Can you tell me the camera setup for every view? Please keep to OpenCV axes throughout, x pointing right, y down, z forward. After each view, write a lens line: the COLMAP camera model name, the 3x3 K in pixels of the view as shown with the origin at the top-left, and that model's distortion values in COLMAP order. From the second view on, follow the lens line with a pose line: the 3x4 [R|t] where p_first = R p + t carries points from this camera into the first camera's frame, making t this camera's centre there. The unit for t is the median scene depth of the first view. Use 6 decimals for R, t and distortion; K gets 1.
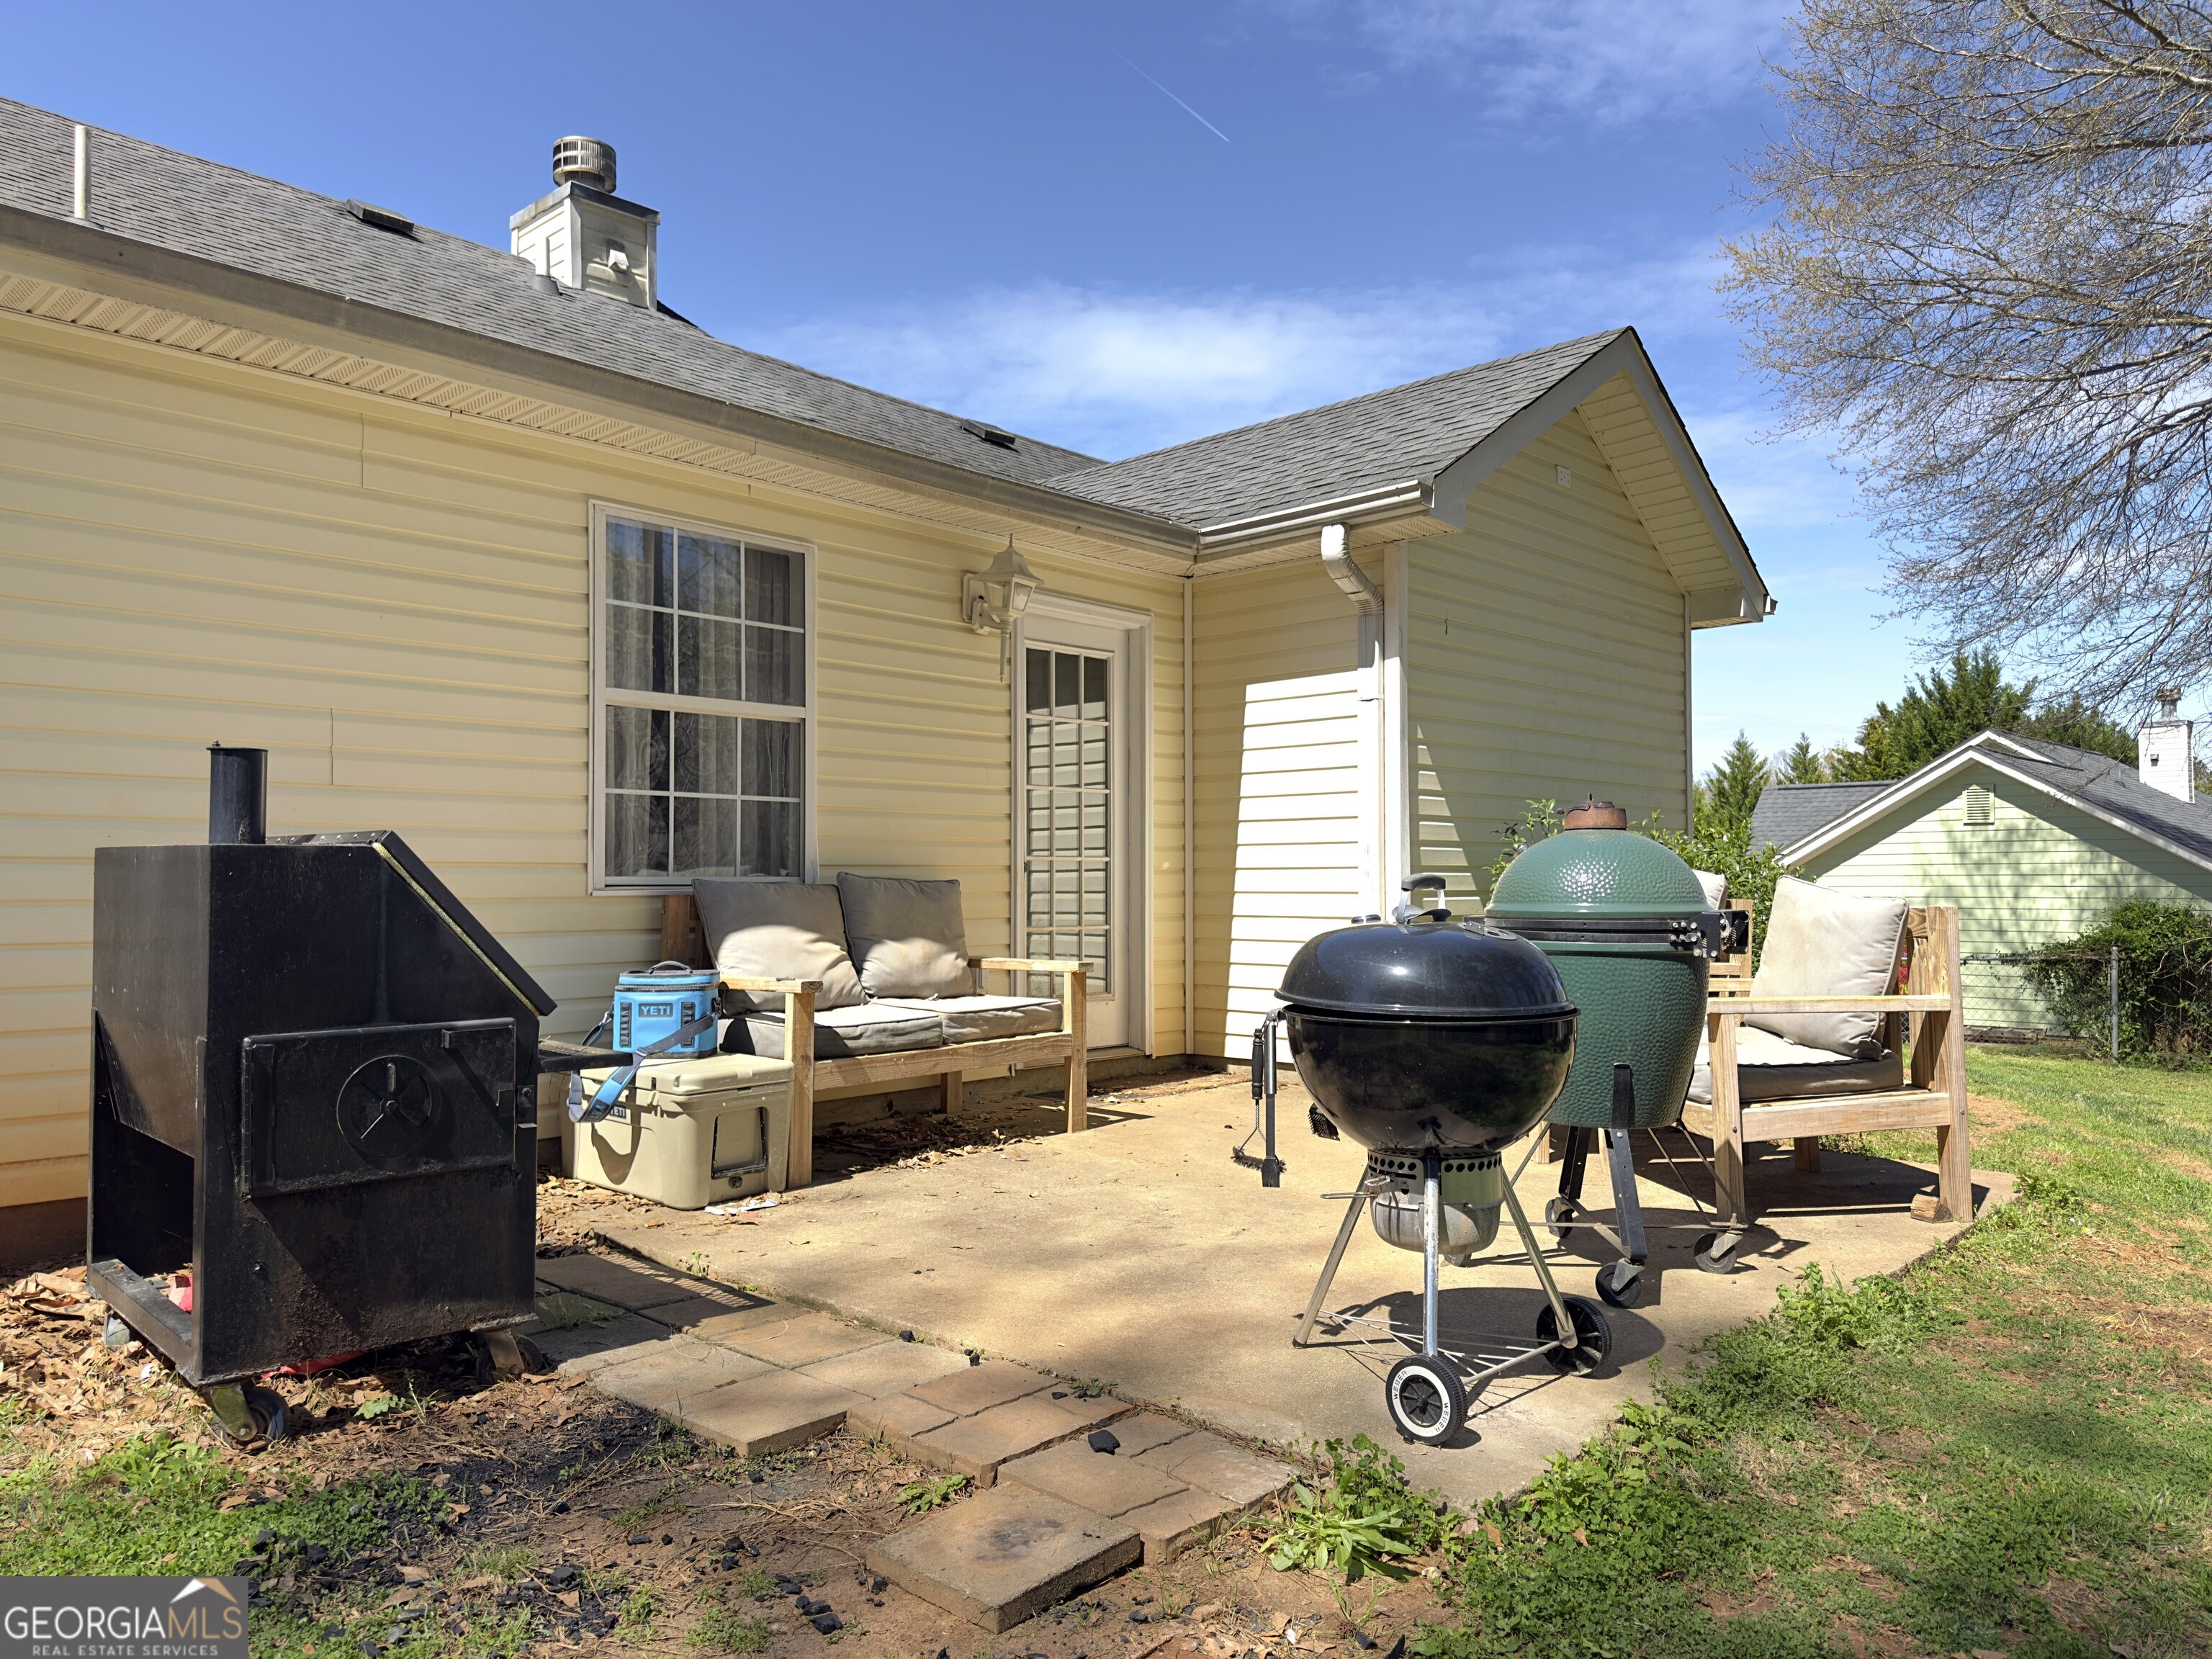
lens RADIAL K [[1542.4, 0, 1097.9], [0, 1542.4, 860.6], [0, 0, 1]] dist [0.069305, -0.000744]
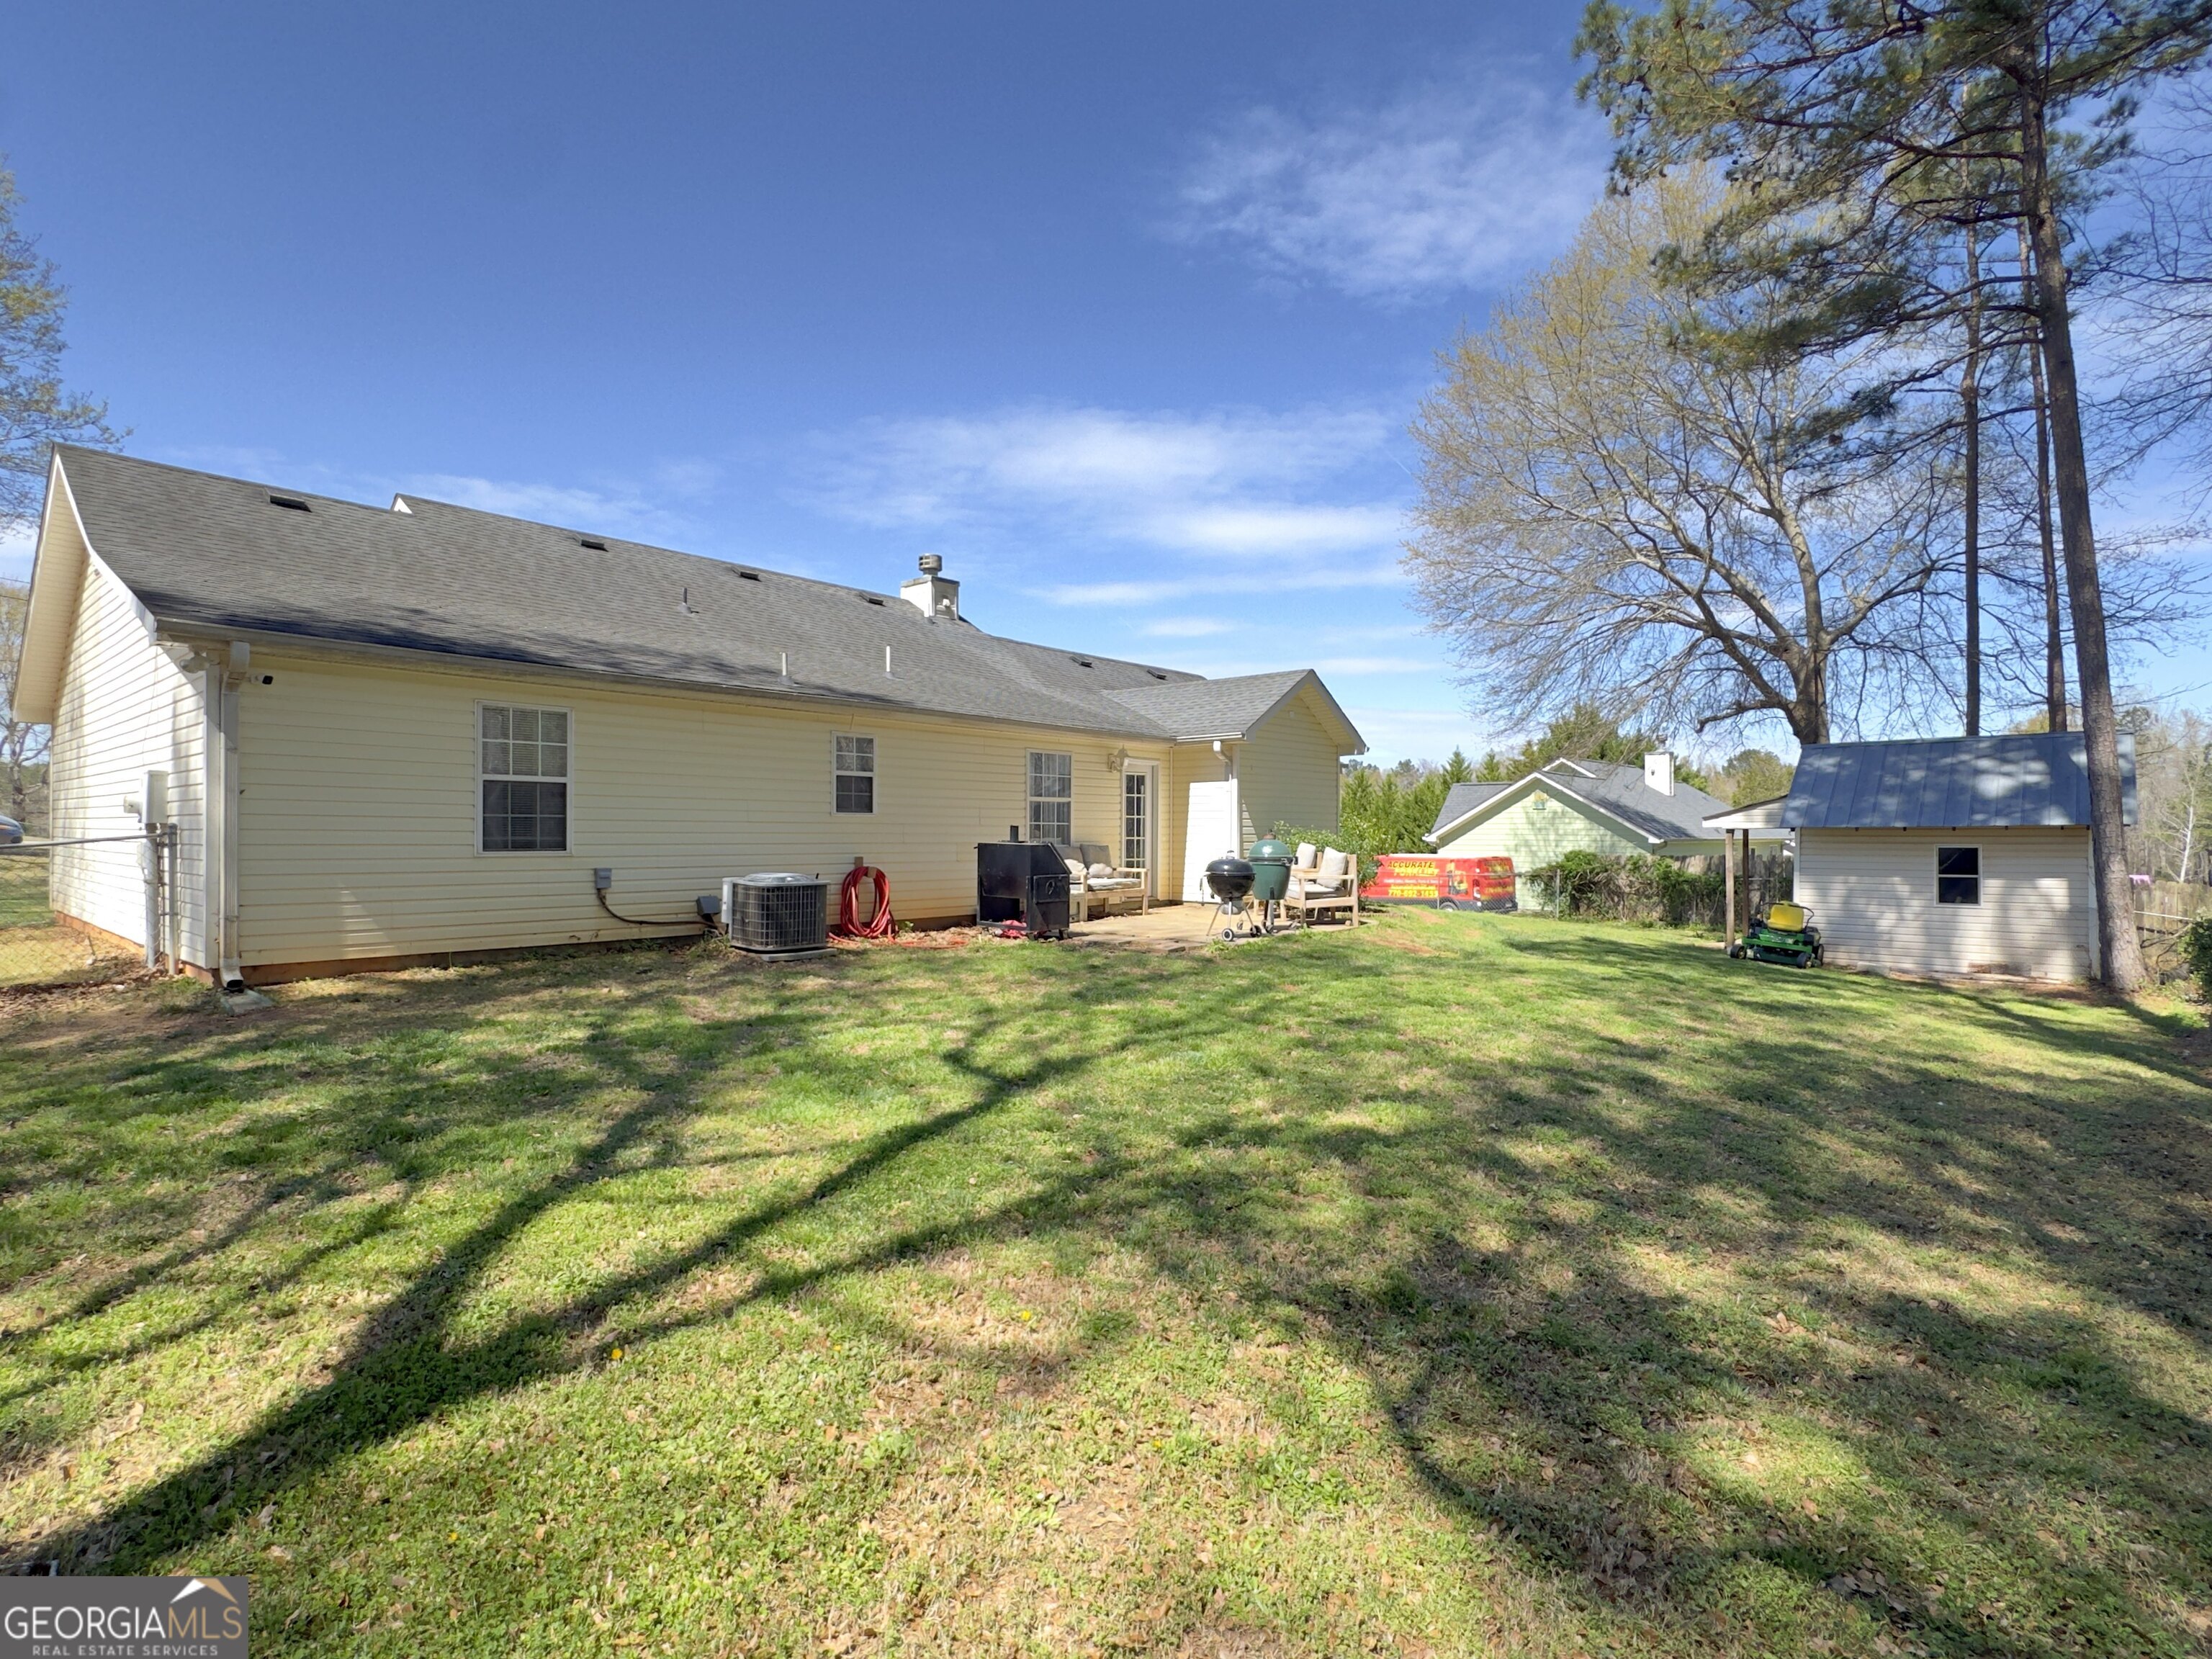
lens RADIAL K [[1105.0, 0, 1106.0], [0, 1105.0, 829.5], [0, 0, 1]] dist [-0.000352, -0.000116]
pose [[0.998853, 0.005297, 0.047592, -0.194115], [-0.006020, 0.999869, 0.015057, -0.055671], [-0.047506, -0.015327, 0.998753, -1.330357]]
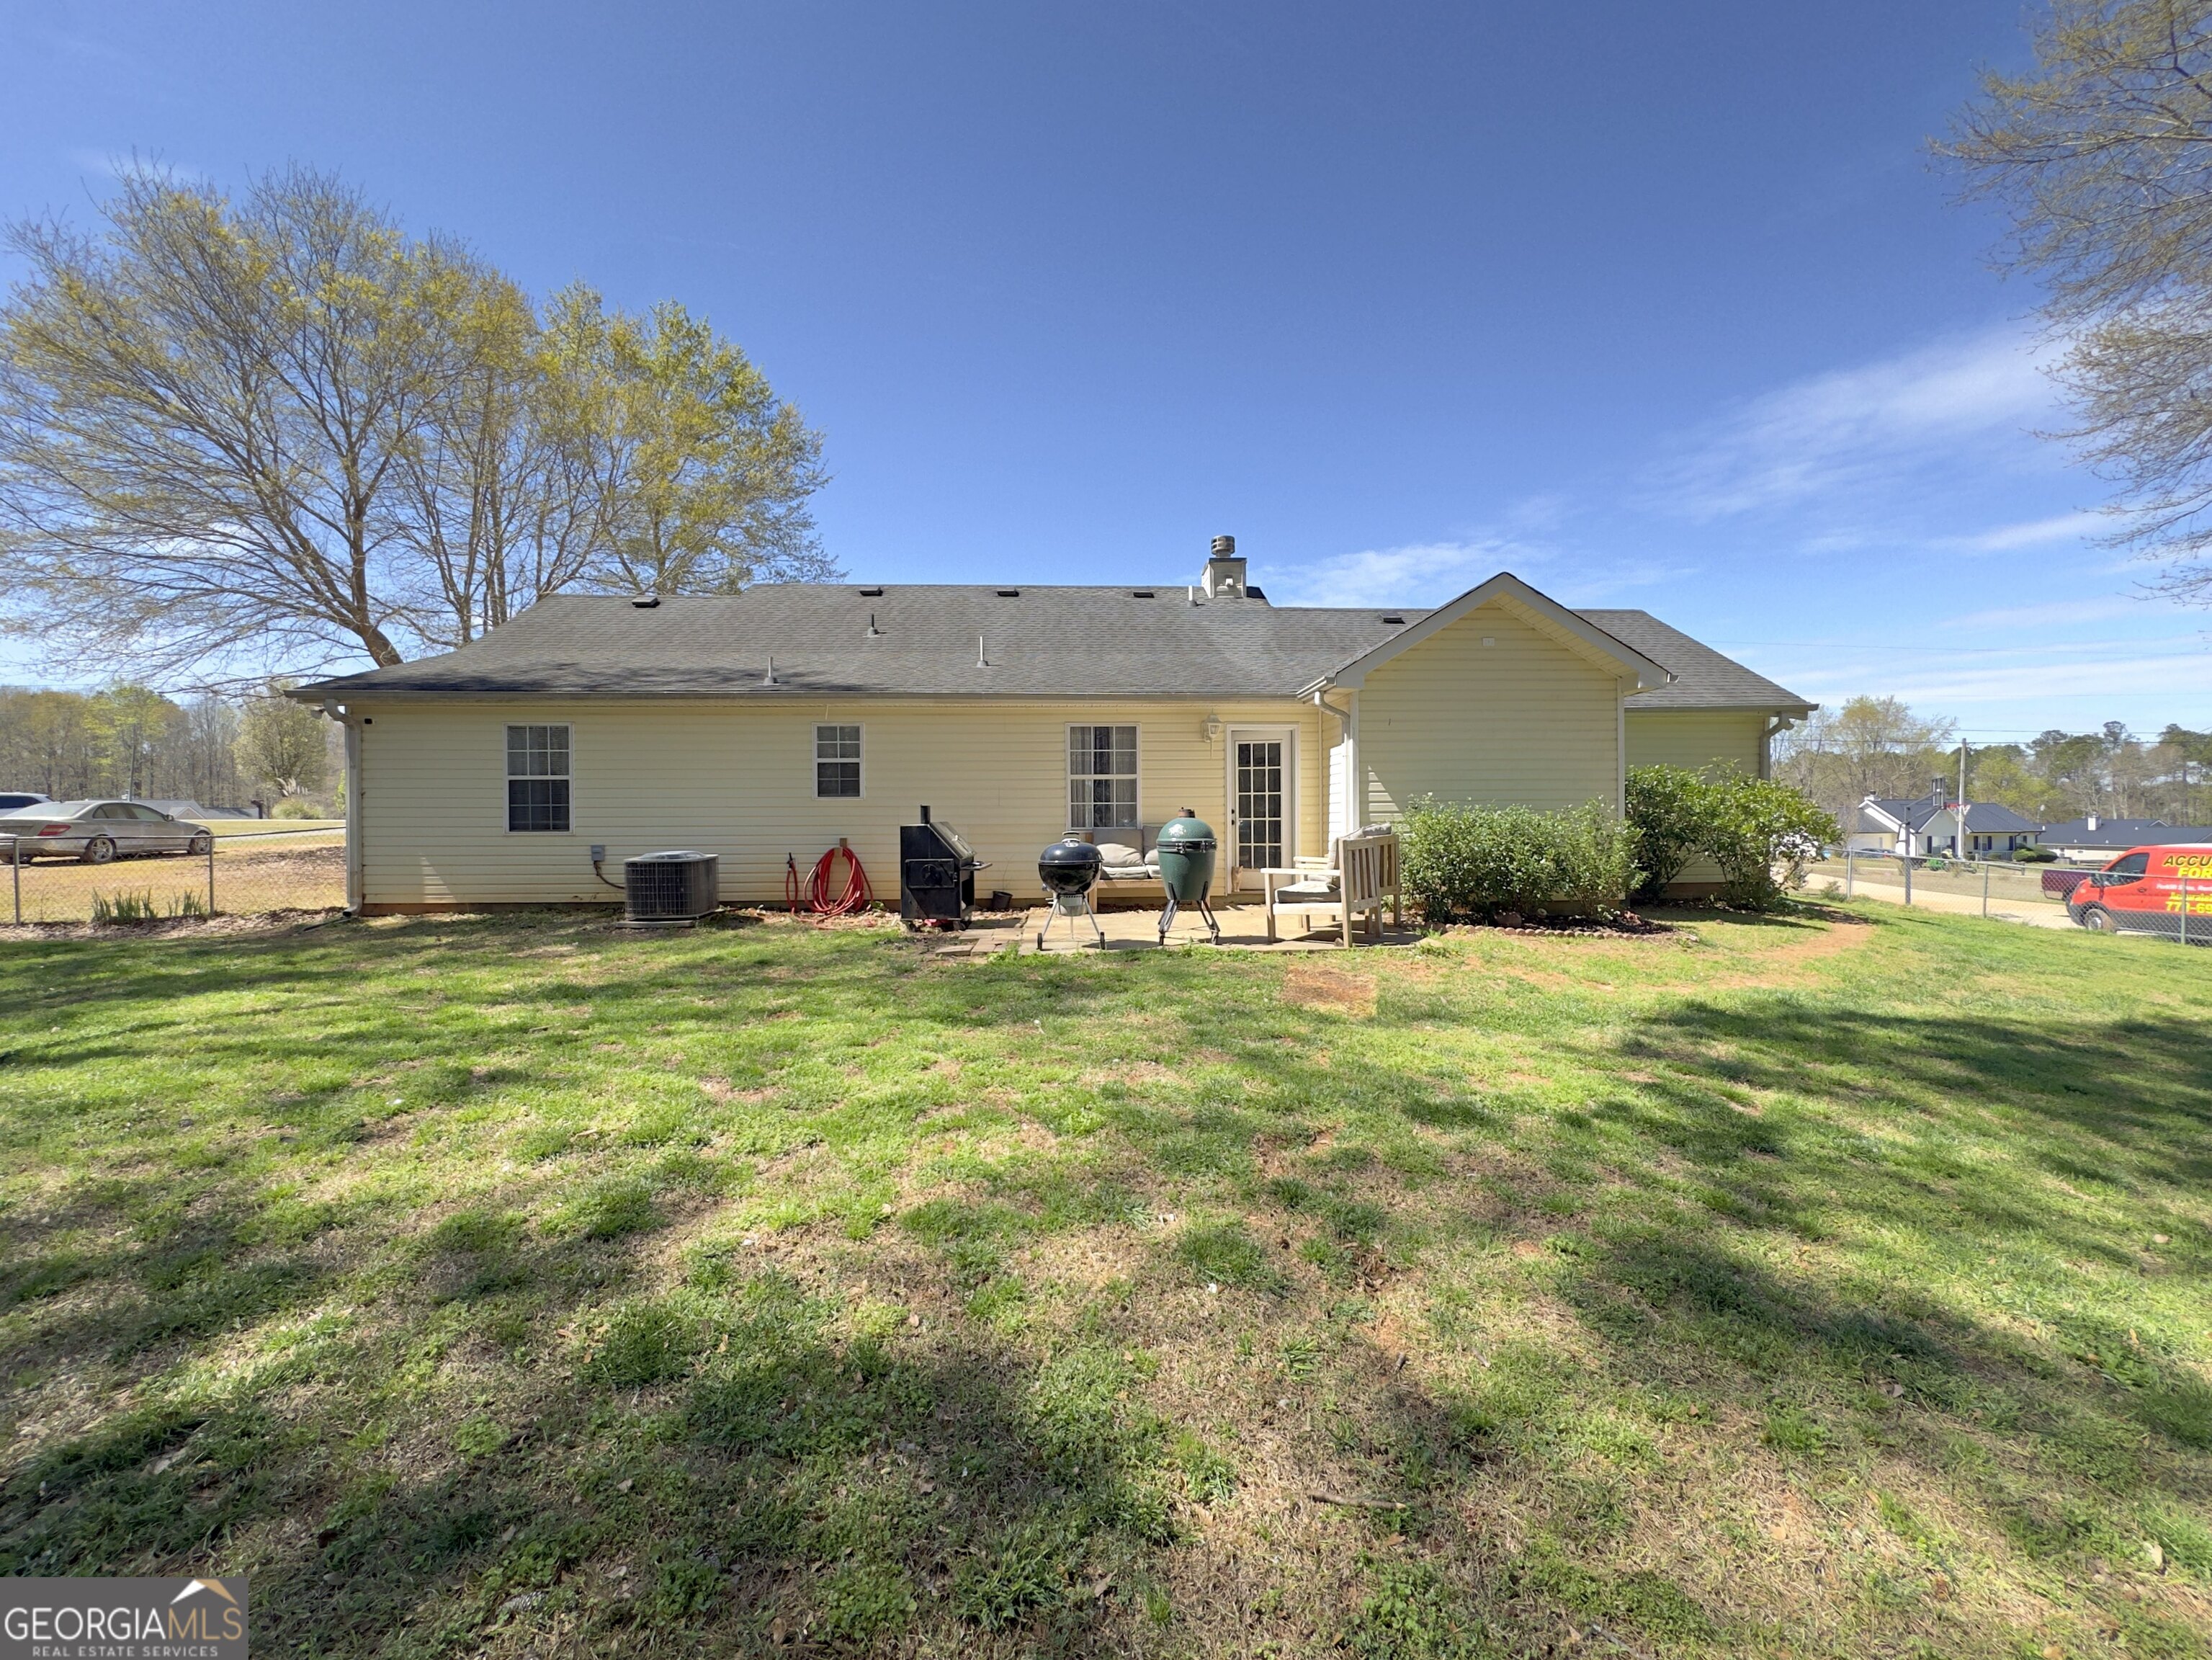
lens RADIAL K [[940.3, 0, 1116.1], [0, 940.3, 833.8], [0, 0, 1]] dist [0.001390, -0.000079]
pose [[0.720450, 0.003131, -0.693499, 0.966569], [0.017664, 0.999583, 0.022864, -0.018204], [0.693281, -0.028722, 0.720094, -0.373164]]
